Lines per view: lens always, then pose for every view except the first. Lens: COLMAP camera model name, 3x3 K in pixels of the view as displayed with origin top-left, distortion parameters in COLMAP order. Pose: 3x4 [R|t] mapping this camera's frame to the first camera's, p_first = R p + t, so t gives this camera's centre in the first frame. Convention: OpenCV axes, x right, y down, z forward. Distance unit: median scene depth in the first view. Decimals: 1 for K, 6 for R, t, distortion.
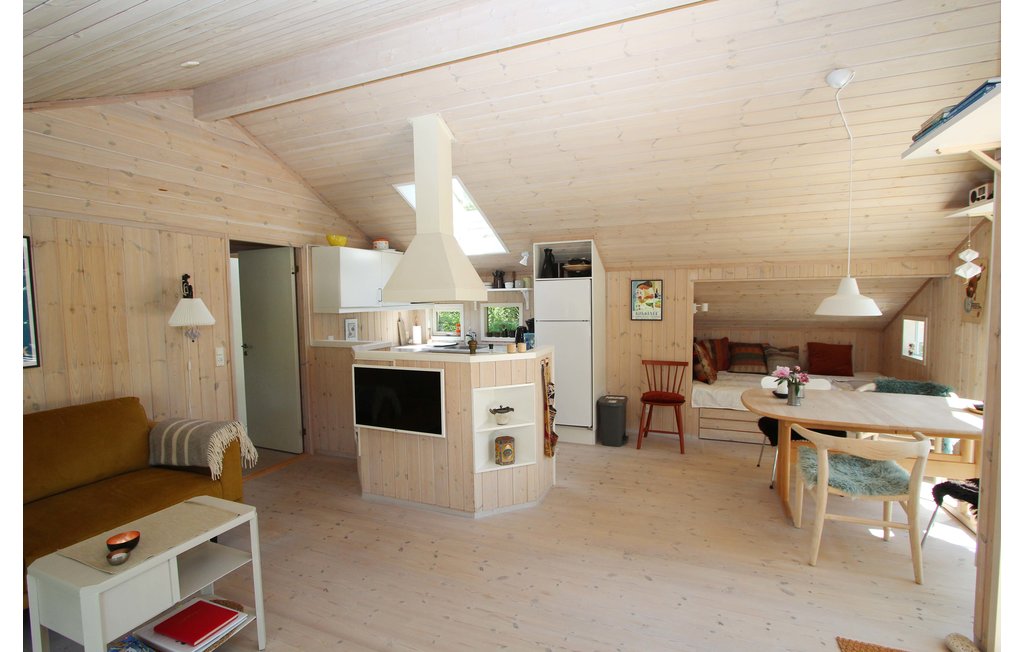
lens RADIAL K [[452.5, 0, 509.9], [0, 452.5, 328.1], [0, 0, 1]] dist [-0.015240, 0.000286]
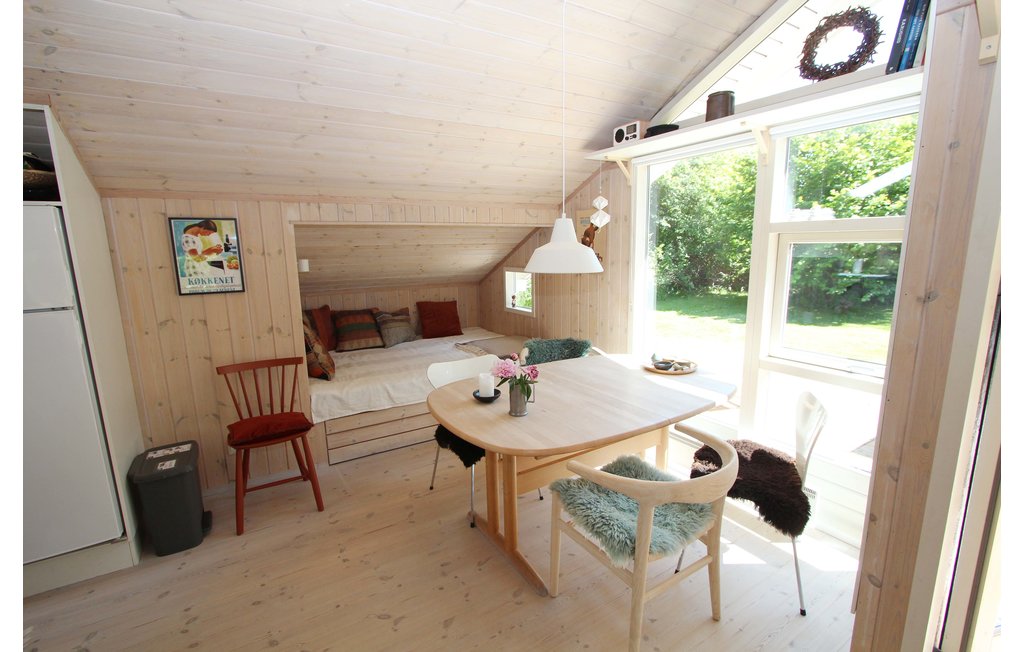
lens RADIAL K [[452.5, 0, 509.9], [0, 452.5, 328.1], [0, 0, 1]] dist [-0.015240, 0.000286]
pose [[0.584238, -0.142261, 0.799017, 0.073841], [0.062075, 0.989466, 0.130780, -0.025229], [-0.809205, -0.026808, 0.586914, 0.401083]]
